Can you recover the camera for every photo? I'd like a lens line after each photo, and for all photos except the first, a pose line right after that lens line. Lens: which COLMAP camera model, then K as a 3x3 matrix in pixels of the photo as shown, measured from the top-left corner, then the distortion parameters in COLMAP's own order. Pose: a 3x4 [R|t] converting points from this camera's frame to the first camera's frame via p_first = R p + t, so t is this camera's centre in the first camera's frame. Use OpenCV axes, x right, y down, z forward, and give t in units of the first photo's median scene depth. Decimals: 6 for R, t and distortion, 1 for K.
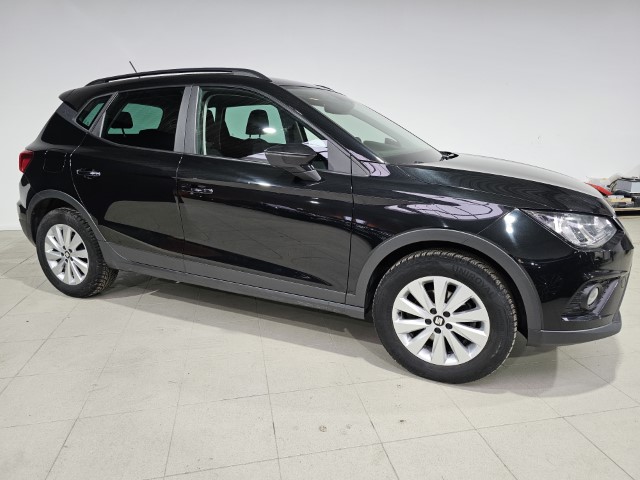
lens RADIAL K [[432.8, 0, 317.4], [0, 432.8, 238.9], [0, 0, 1]] dist [0.030268, -0.011830]
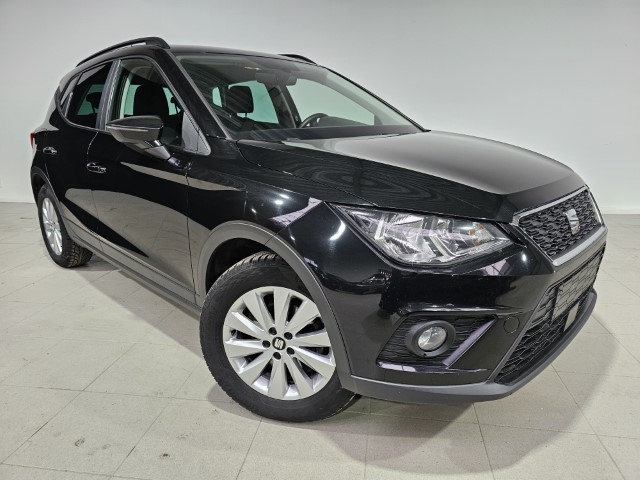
lens RADIAL K [[432.8, 0, 320.9], [0, 432.8, 243.7], [0, 0, 1]] dist [0.030268, -0.011830]
pose [[0.942891, 0.086186, -0.321759, 0.606332], [-0.076210, 0.996142, 0.043500, -0.027564], [0.324267, -0.016494, 0.945822, 0.283208]]
